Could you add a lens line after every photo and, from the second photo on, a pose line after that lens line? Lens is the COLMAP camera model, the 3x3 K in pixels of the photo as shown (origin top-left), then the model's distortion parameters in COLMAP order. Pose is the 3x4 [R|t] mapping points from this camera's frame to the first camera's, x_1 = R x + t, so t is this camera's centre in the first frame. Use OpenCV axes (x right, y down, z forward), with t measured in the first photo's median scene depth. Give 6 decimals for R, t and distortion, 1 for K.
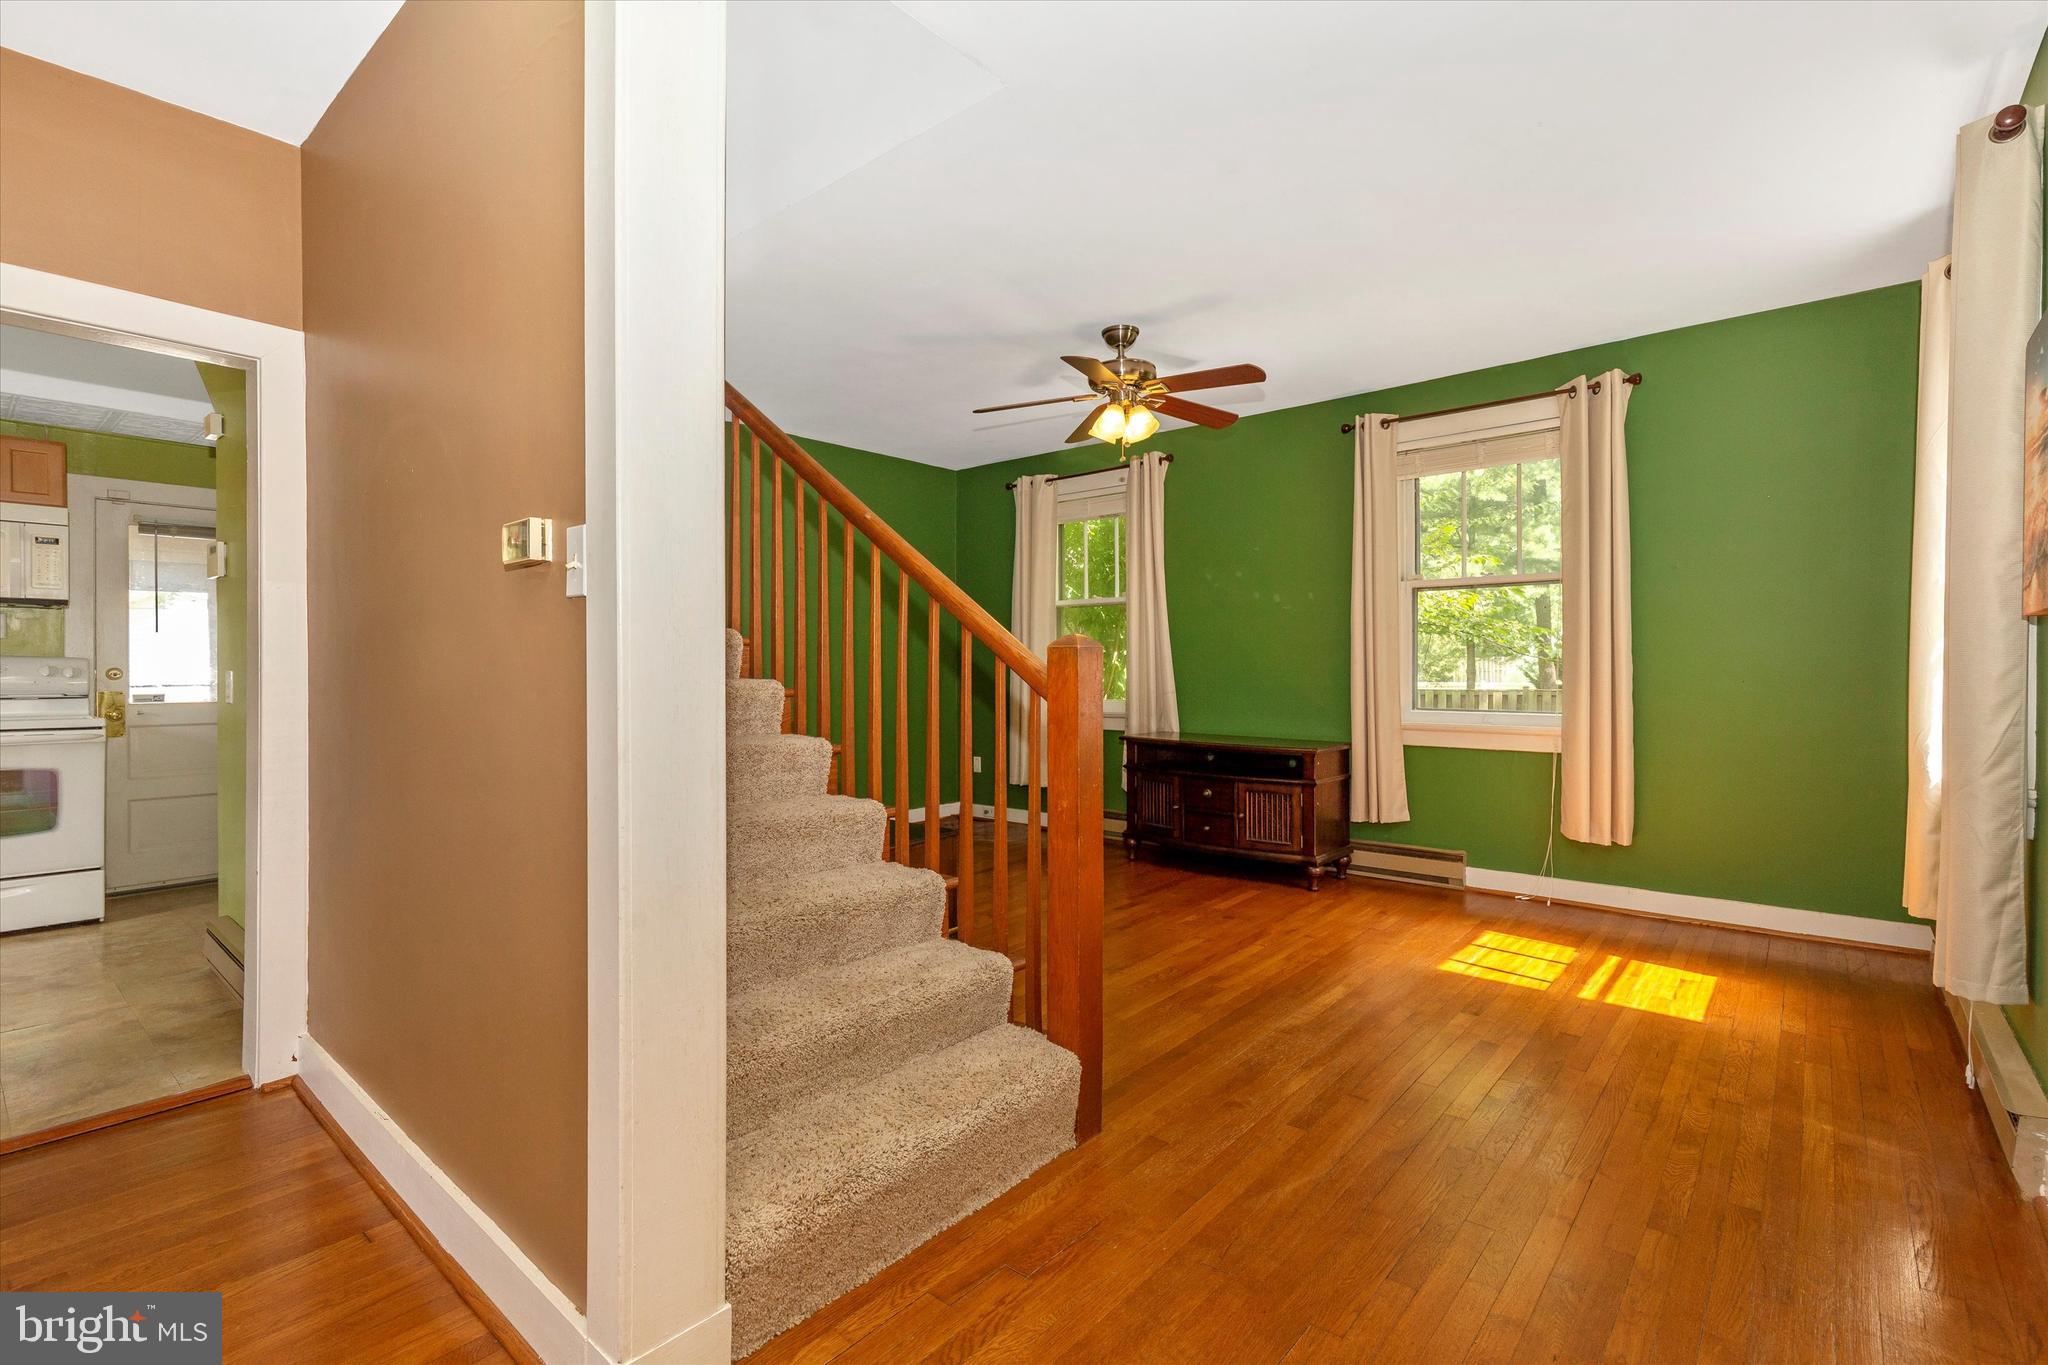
lens RADIAL K [[933.9, 0, 1030.7], [0, 933.9, 661.2], [0, 0, 1]] dist [0.001964, -0.000386]
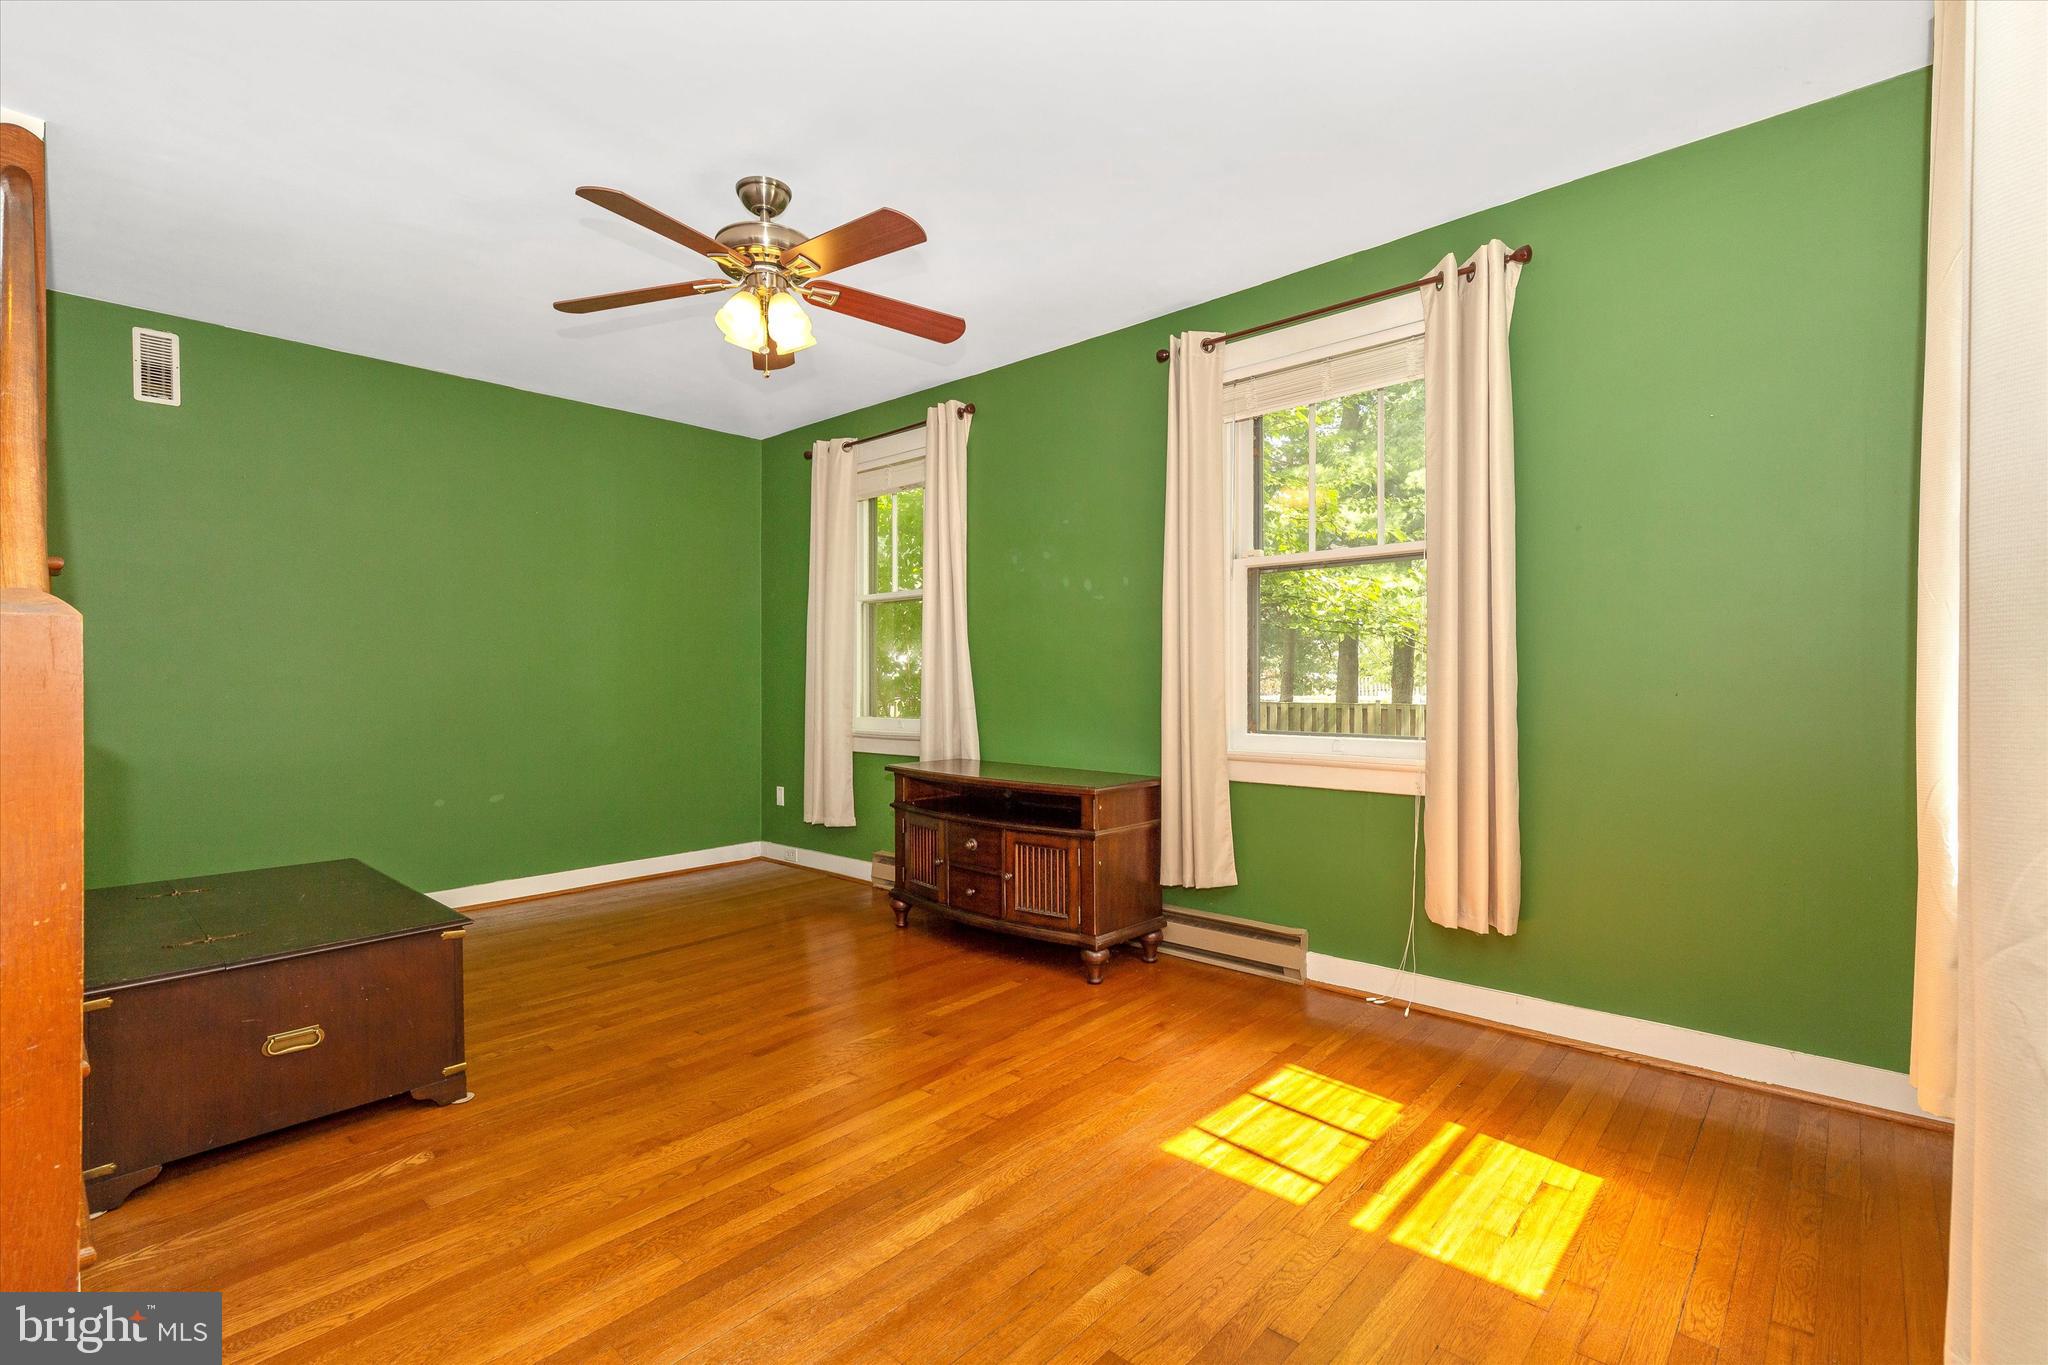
lens RADIAL K [[942.0, 0, 1022.6], [0, 942.0, 667.9], [0, 0, 1]] dist [0.011918, -0.004324]
pose [[0.999577, -0.001943, -0.029004, 0.285598], [0.001727, 0.999970, -0.007487, 0.007116], [0.029018, 0.007434, 0.999551, 0.281989]]
